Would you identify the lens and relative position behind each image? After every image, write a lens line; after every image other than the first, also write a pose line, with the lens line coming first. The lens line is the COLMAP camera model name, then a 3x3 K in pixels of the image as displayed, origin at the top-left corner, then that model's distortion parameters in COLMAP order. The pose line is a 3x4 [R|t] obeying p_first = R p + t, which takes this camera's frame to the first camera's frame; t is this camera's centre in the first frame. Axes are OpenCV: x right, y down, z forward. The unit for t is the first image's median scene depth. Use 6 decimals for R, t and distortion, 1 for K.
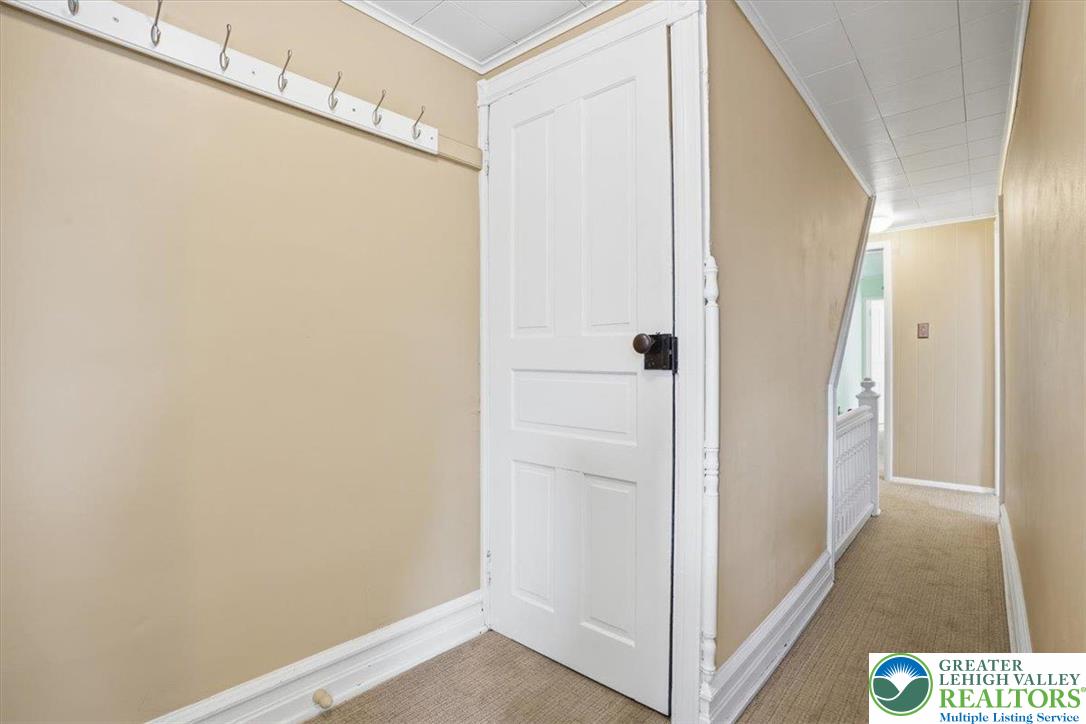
lens RADIAL K [[516.7, 0, 545.5], [0, 516.7, 360.5], [0, 0, 1]] dist [-0.039751, 0.012024]
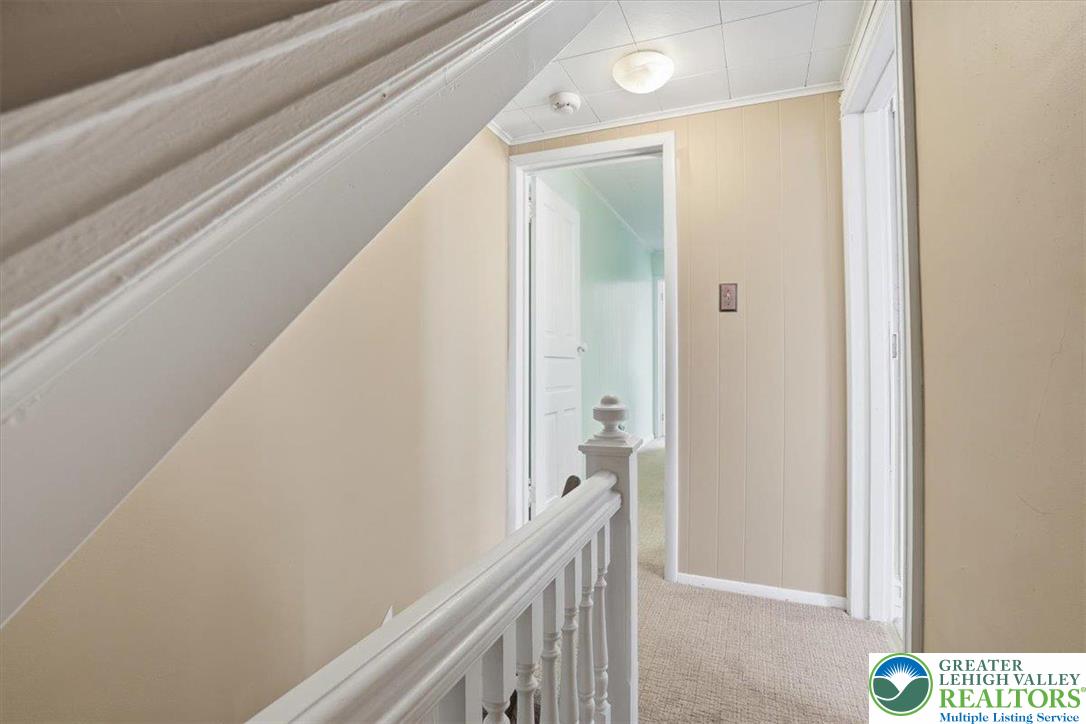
lens RADIAL K [[516.7, 0, 542.1], [0, 516.7, 362.4], [0, 0, 1]] dist [-0.039751, 0.012024]
pose [[0.948920, -0.000388, 0.315518, 0.406619], [0.002745, 0.999972, -0.007028, 0.009702], [-0.315506, 0.007535, 0.948894, 0.573330]]
